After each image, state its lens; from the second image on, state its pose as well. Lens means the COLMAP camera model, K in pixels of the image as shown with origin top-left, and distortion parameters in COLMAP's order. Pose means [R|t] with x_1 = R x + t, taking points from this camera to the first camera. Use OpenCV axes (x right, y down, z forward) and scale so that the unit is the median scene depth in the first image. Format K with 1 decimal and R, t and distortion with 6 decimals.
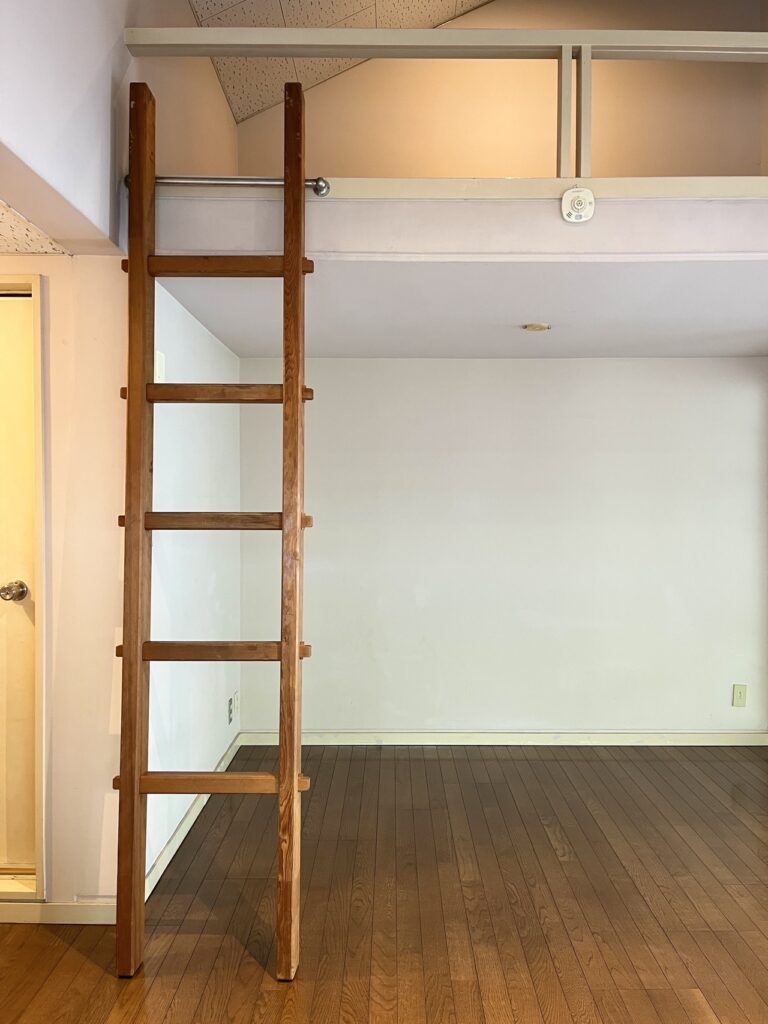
lens RADIAL K [[803.9, 0, 394.1], [0, 803.9, 504.0], [0, 0, 1]] dist [0.119914, -0.125135]
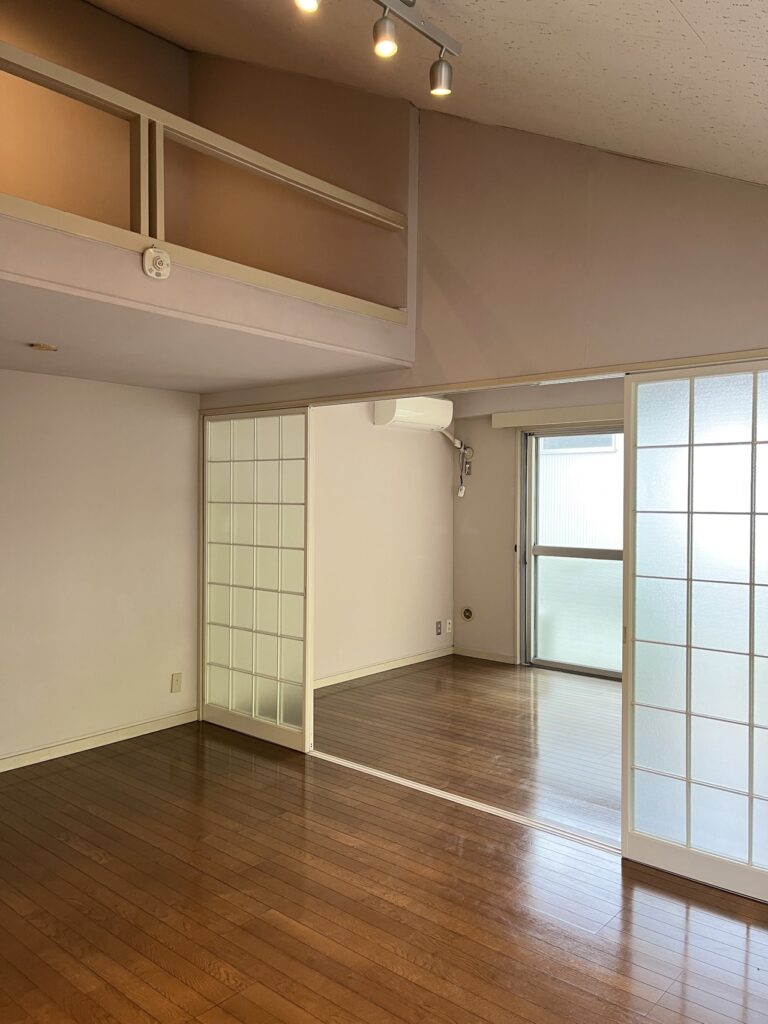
lens RADIAL K [[803.9, 0, 394.1], [0, 803.9, 504.0], [0, 0, 1]] dist [0.119914, -0.125135]
pose [[0.658072, -0.006991, 0.752923, -0.406124], [0.002558, 0.999972, 0.007050, -0.043087], [-0.752951, -0.002714, 0.658071, 0.017933]]
